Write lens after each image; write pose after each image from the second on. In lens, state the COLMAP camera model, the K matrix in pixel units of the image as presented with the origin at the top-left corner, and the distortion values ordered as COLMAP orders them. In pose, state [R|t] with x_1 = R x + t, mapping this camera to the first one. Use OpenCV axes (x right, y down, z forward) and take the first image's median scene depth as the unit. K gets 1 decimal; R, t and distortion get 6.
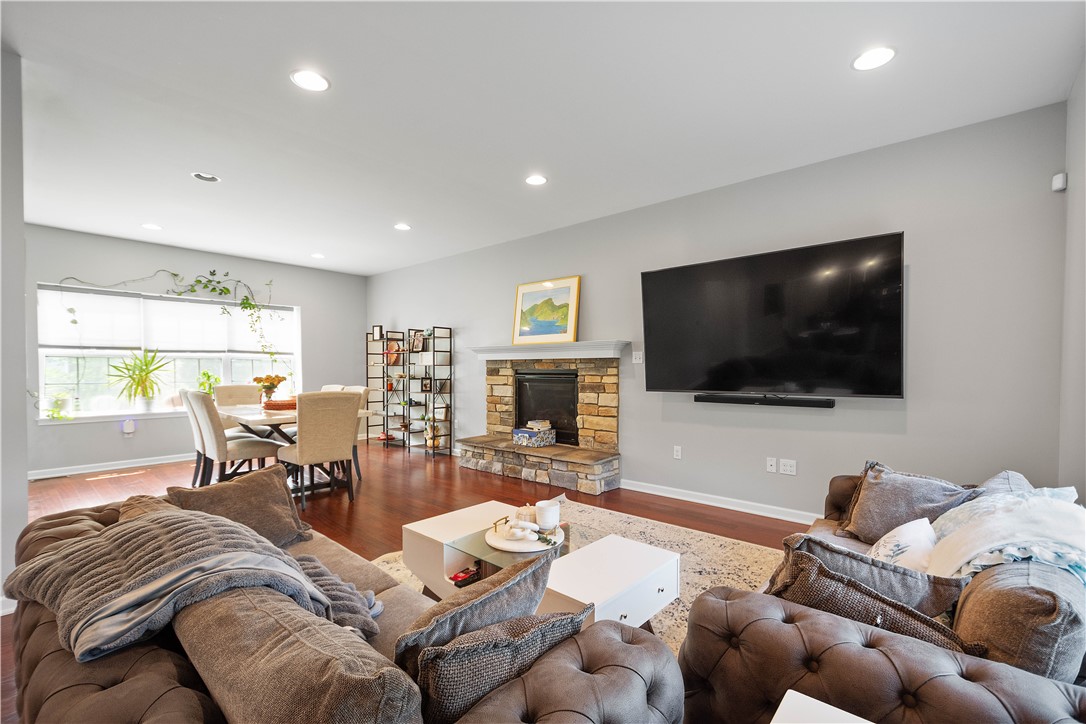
lens RADIAL K [[473.6, 0, 542.1], [0, 473.6, 380.0], [0, 0, 1]] dist [-0.000624, -0.000039]
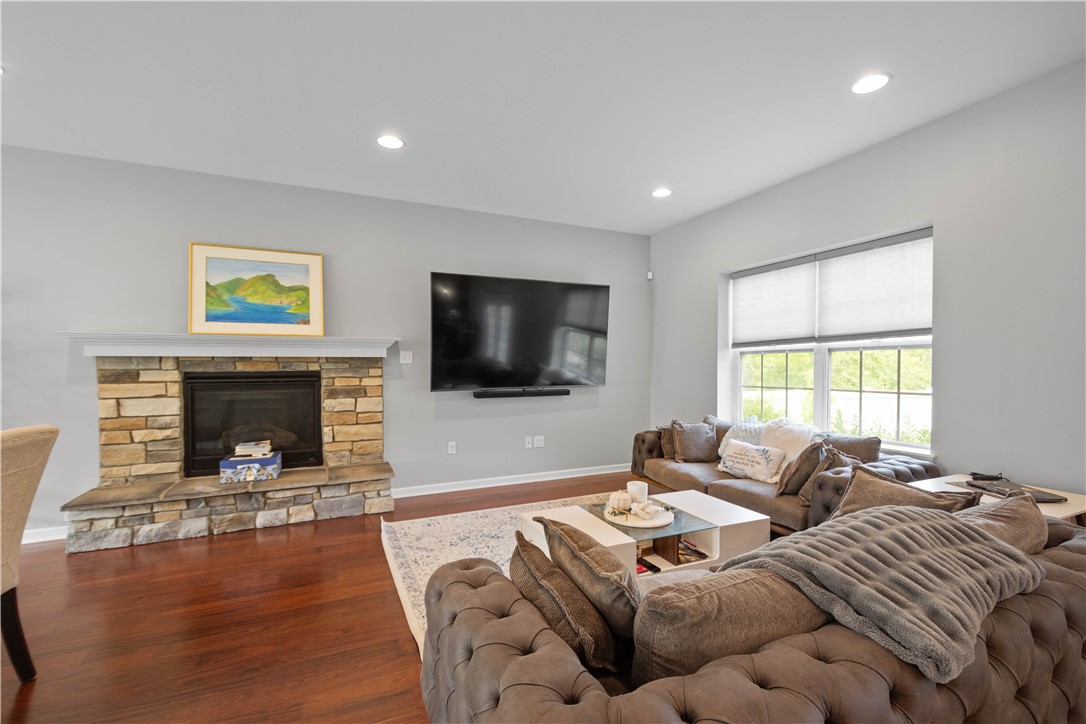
lens RADIAL K [[468.9, 0, 544.8], [0, 468.9, 378.7], [0, 0, 1]] dist [0.013178, -0.000135]
pose [[0.401666, -0.025288, 0.915437, -0.511936], [0.028022, 0.999490, 0.015315, -0.010092], [-0.915357, 0.019501, 0.402170, 0.334609]]
